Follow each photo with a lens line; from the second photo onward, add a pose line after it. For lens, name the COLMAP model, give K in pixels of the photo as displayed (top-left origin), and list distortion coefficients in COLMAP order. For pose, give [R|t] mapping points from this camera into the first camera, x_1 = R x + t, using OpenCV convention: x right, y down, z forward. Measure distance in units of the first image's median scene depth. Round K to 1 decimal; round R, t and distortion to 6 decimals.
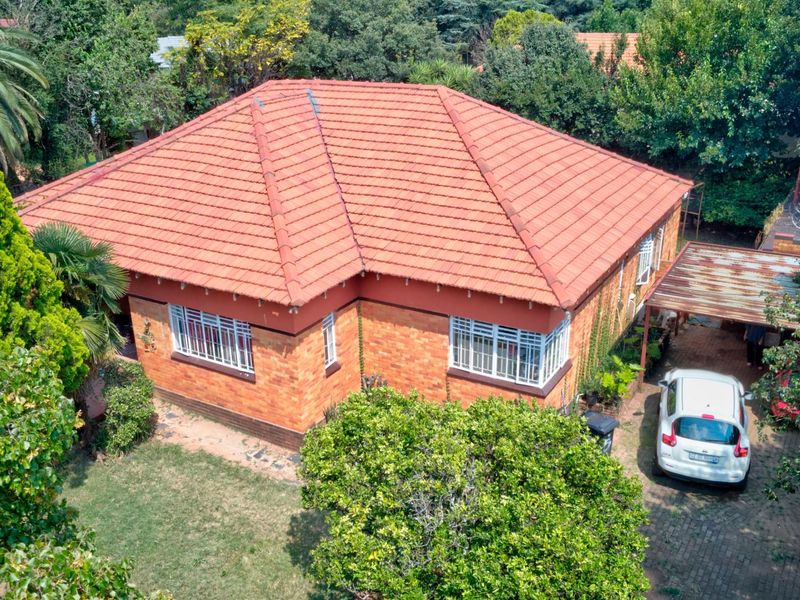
lens RADIAL K [[771.5, 0, 400.4], [0, 771.5, 304.5], [0, 0, 1]] dist [-0.033209, 0.000000]
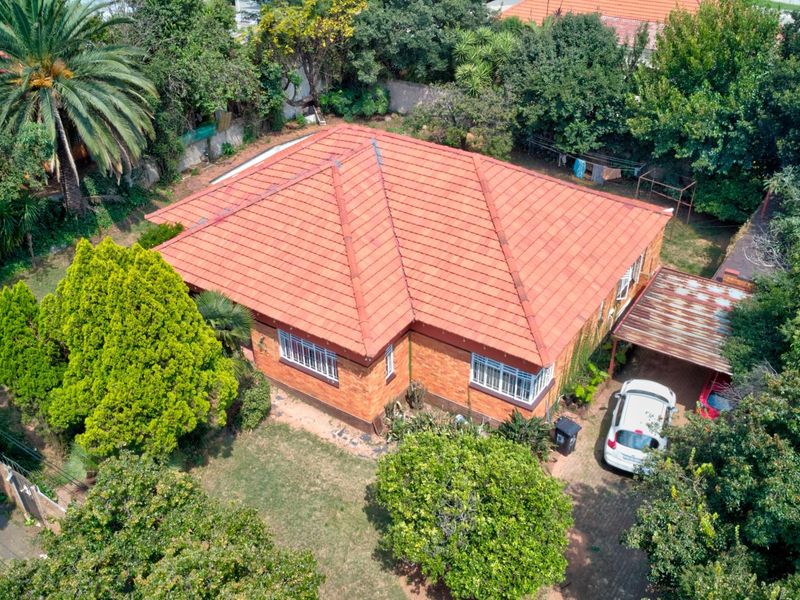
lens RADIAL K [[771.5, 0, 401.5], [0, 771.5, 306.1], [0, 0, 1]] dist [-0.033209, 0.000000]
pose [[0.998356, 0.036017, -0.044581, -0.006749], [-0.025648, 0.976395, 0.214464, -0.358023], [0.051253, -0.212968, 0.975714, -0.393895]]
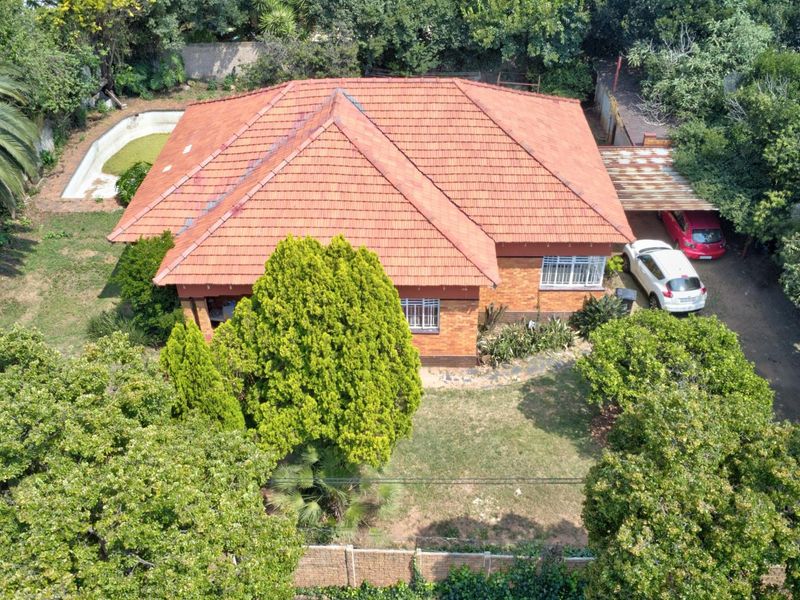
lens RADIAL K [[771.5, 0, 395.6], [0, 771.5, 299.9], [0, 0, 1]] dist [-0.033209, 0.000000]
pose [[0.873357, -0.289128, 0.391986, -0.782886], [0.176893, 0.938092, 0.297812, -0.394188], [-0.453825, -0.190756, 0.870434, -0.223039]]
